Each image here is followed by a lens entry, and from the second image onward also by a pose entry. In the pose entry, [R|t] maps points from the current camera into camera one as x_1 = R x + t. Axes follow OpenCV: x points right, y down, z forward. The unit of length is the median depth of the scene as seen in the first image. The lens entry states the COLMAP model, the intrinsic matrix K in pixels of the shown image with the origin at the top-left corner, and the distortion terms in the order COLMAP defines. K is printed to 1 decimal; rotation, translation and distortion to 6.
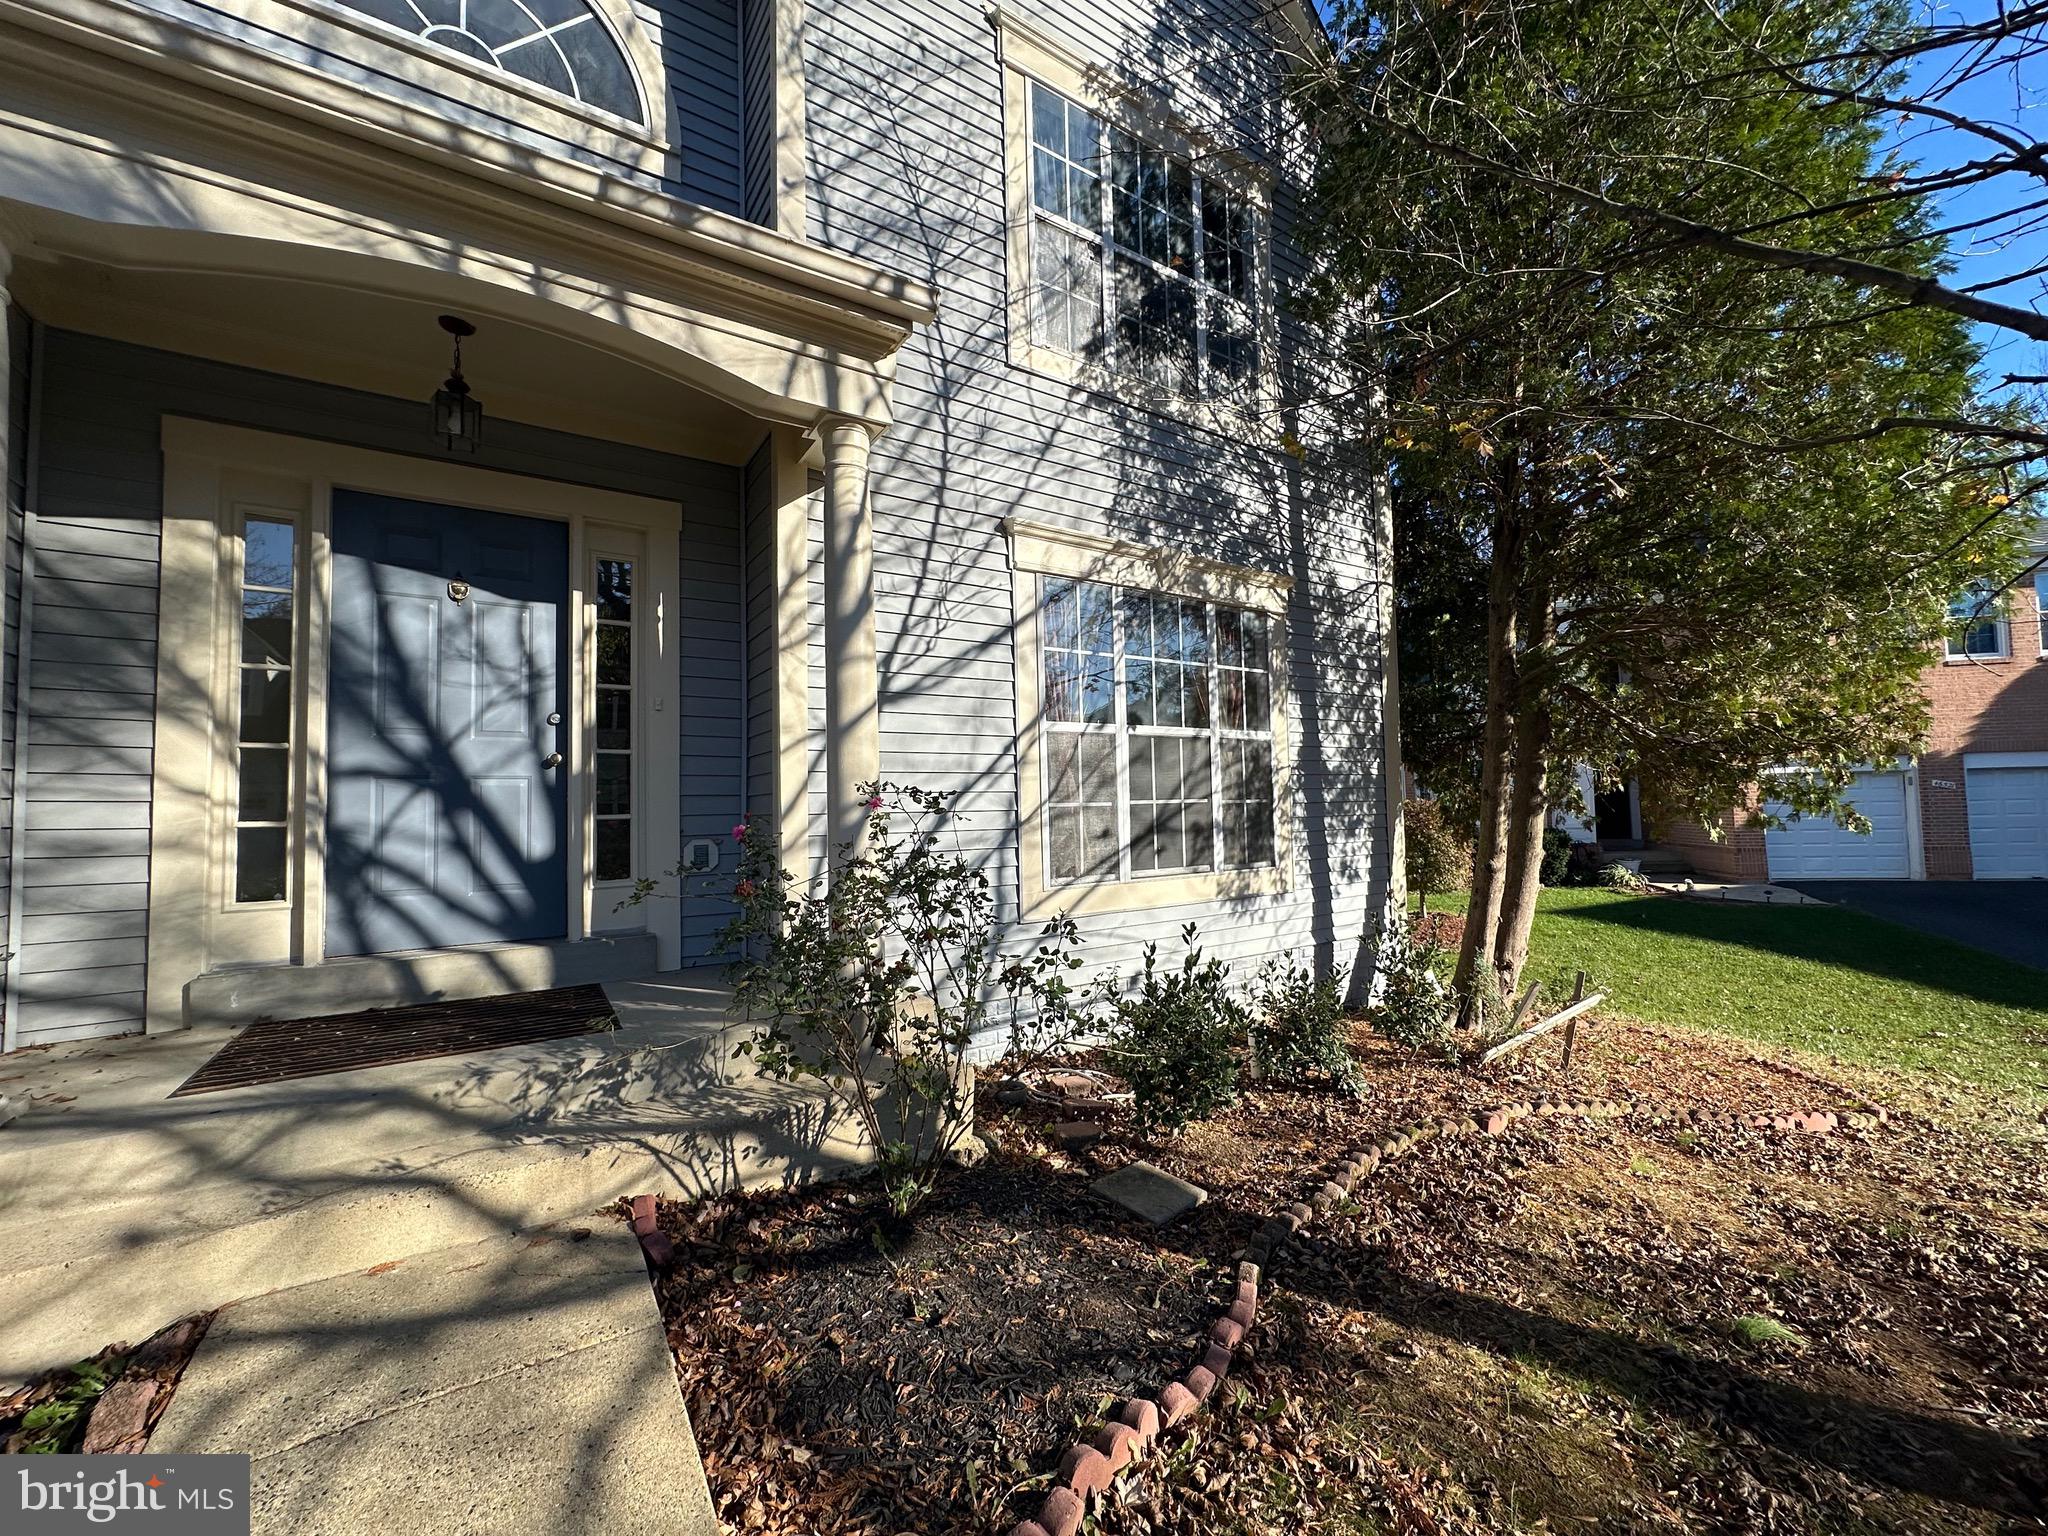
lens RADIAL K [[816.2, 0, 1021.0], [0, 816.2, 767.5], [0, 0, 1]] dist [-0.002657, 0.000759]
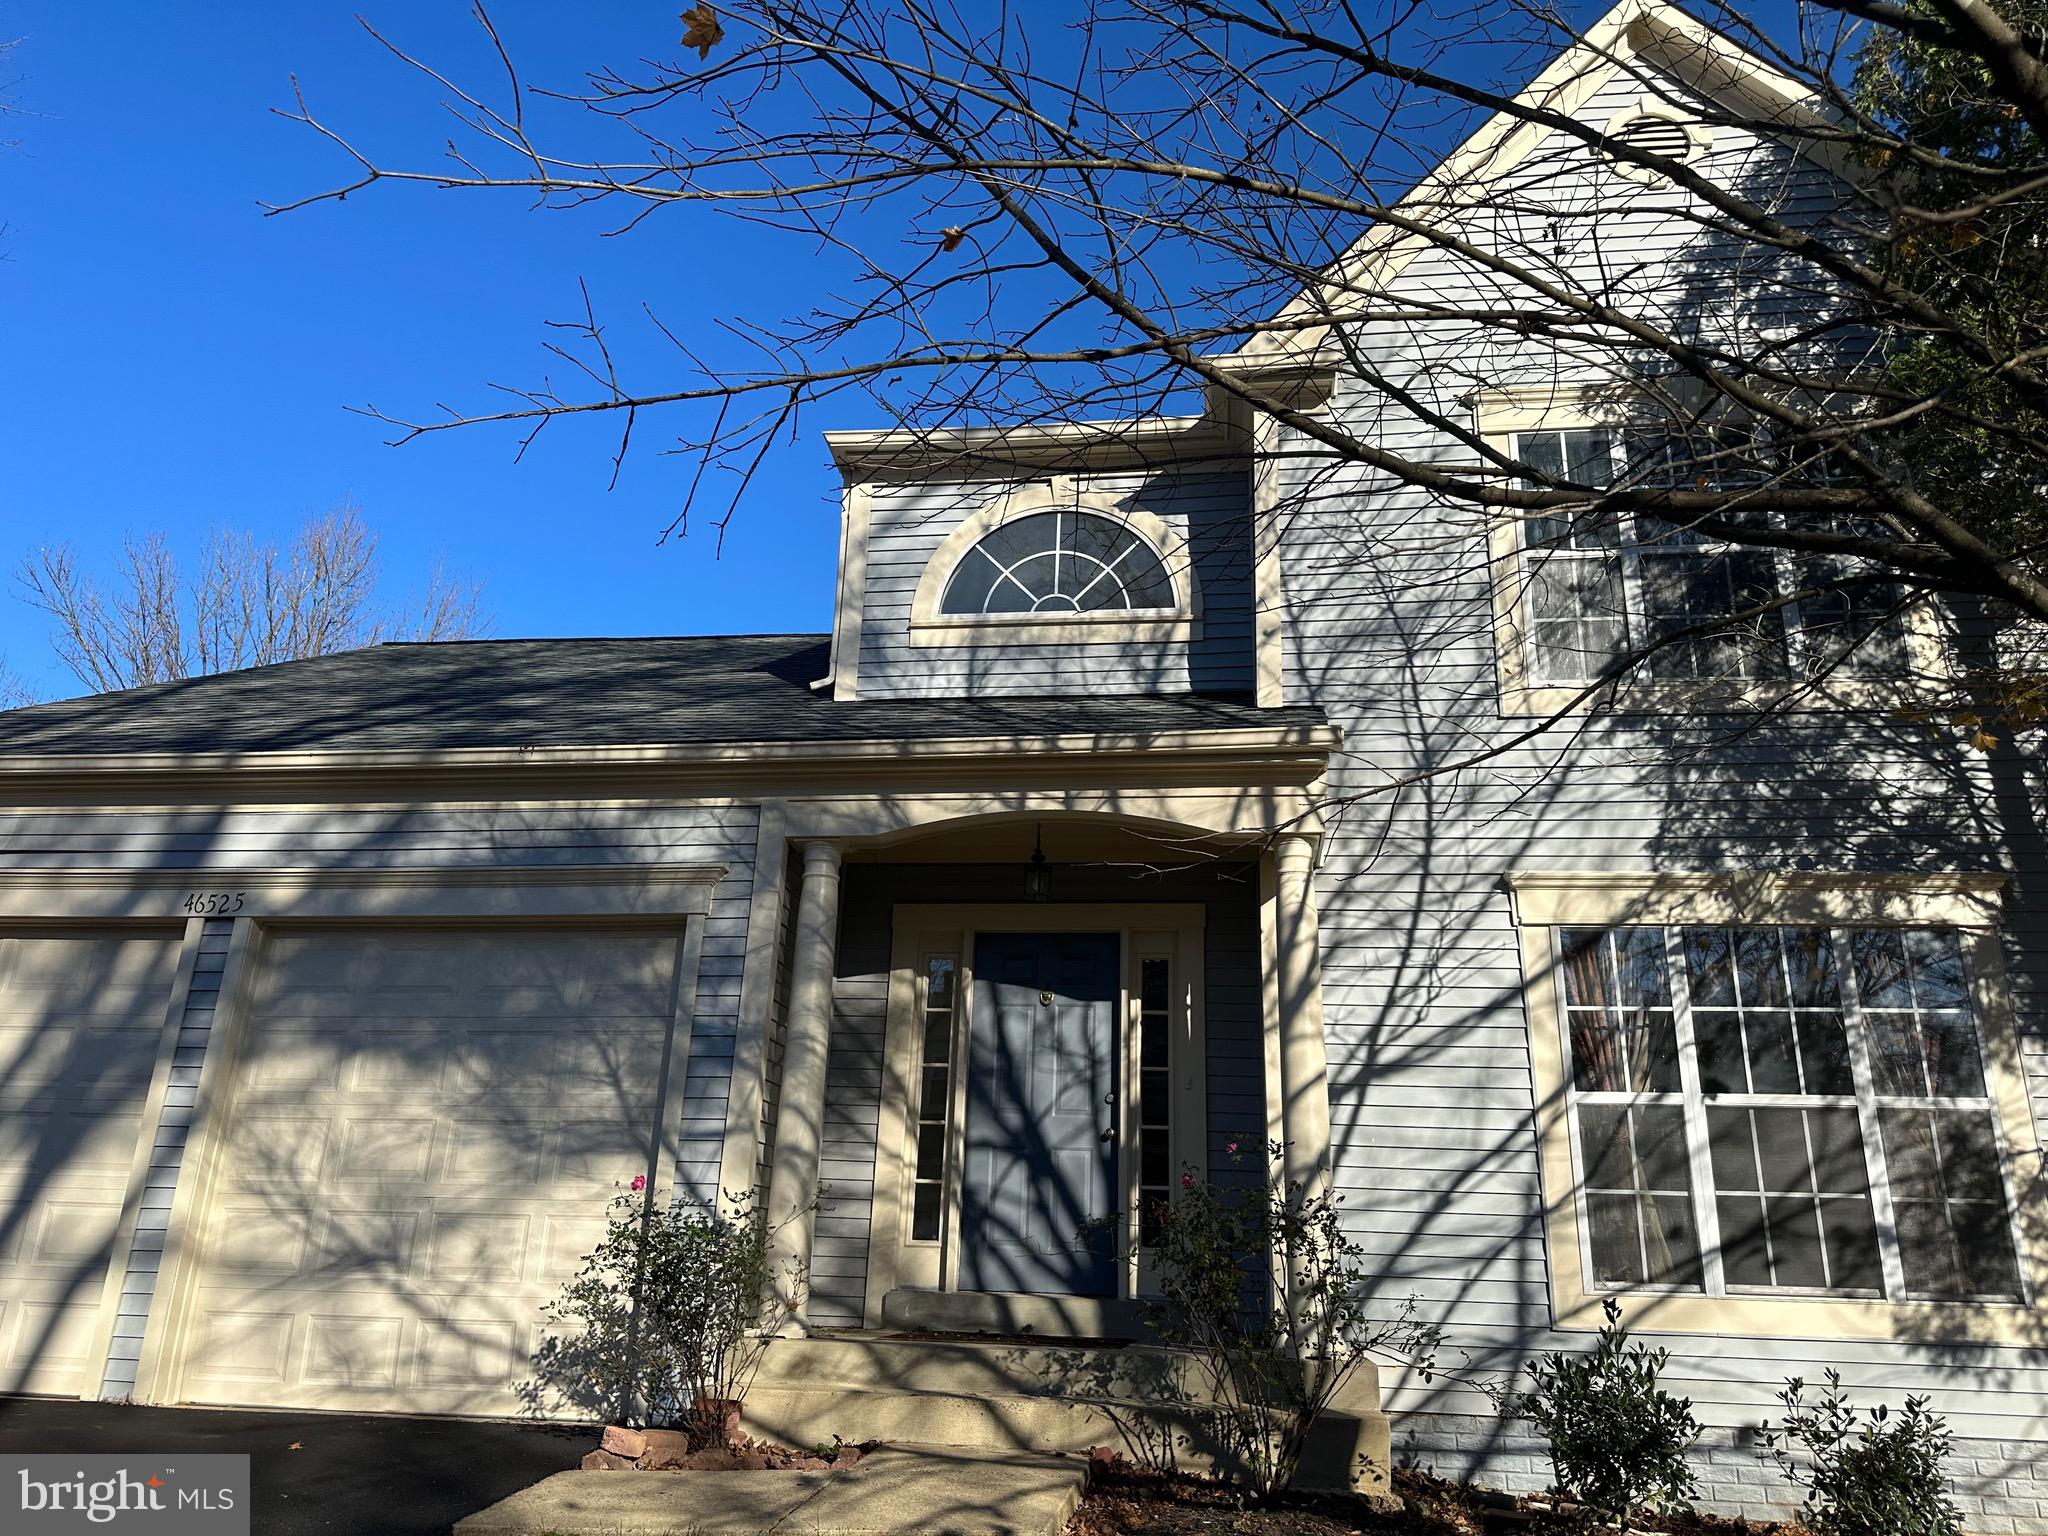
lens RADIAL K [[1415.1, 0, 1024.0], [0, 1415.1, 768.0], [0, 0, 1]] dist [0.101674, -0.145124]
pose [[0.753001, -0.178793, -0.633264, 0.699006], [-0.018395, 0.956282, -0.291866, 0.081052], [0.657763, 0.231424, 0.716792, -0.651401]]
